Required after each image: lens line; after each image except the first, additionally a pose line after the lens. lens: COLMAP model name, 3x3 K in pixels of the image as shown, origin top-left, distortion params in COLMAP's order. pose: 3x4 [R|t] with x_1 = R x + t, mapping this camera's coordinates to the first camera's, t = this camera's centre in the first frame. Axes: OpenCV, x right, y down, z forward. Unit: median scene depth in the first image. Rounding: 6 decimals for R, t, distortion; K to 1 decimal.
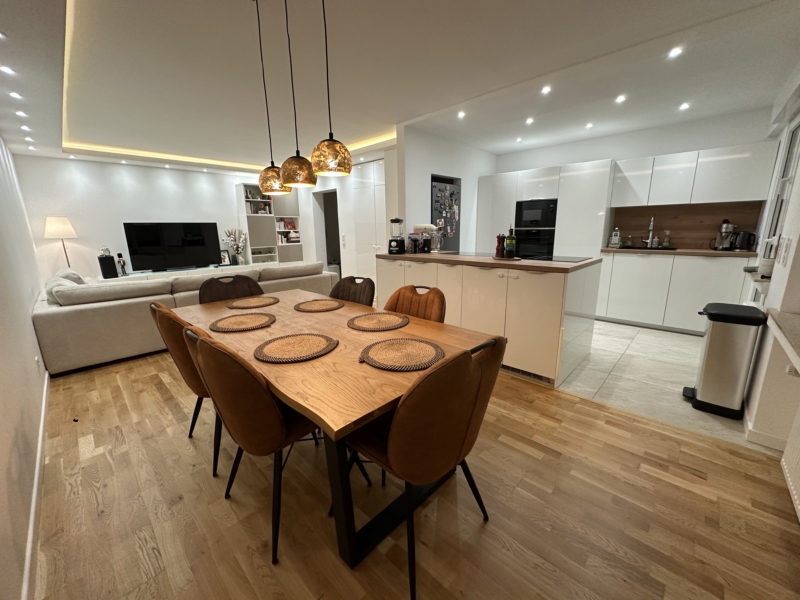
lens RADIAL K [[319.4, 0, 400.0], [0, 319.4, 300.0], [0, 0, 1]] dist [-0.004141, 0.000517]
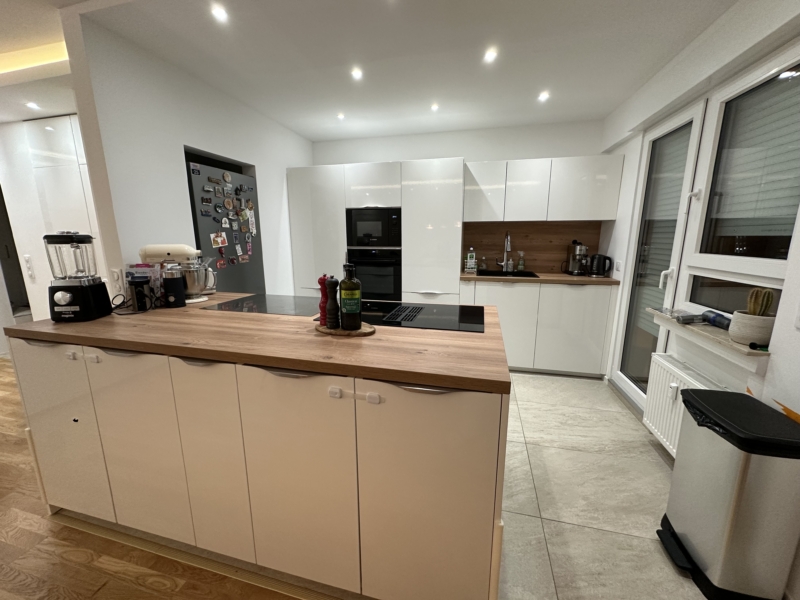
lens RADIAL K [[319.4, 0, 400.0], [0, 319.4, 300.0], [0, 0, 1]] dist [-0.004141, 0.000517]
pose [[0.870140, -0.084966, 0.485424, 0.118589], [0.097590, 0.995226, -0.000734, -0.102985], [-0.483044, 0.048011, 0.874279, 0.359711]]
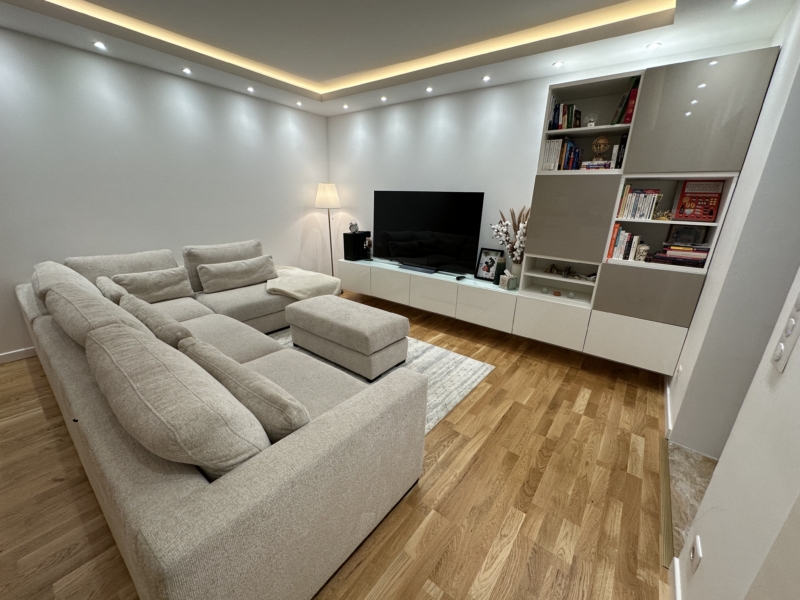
lens RADIAL K [[319.4, 0, 400.0], [0, 319.4, 300.0], [0, 0, 1]] dist [-0.004141, 0.000517]
pose [[0.102339, 0.316061, -0.943203, -0.099587], [-0.254196, 0.925010, 0.282384, -0.258026], [0.961723, 0.210860, 0.175006, 1.089058]]
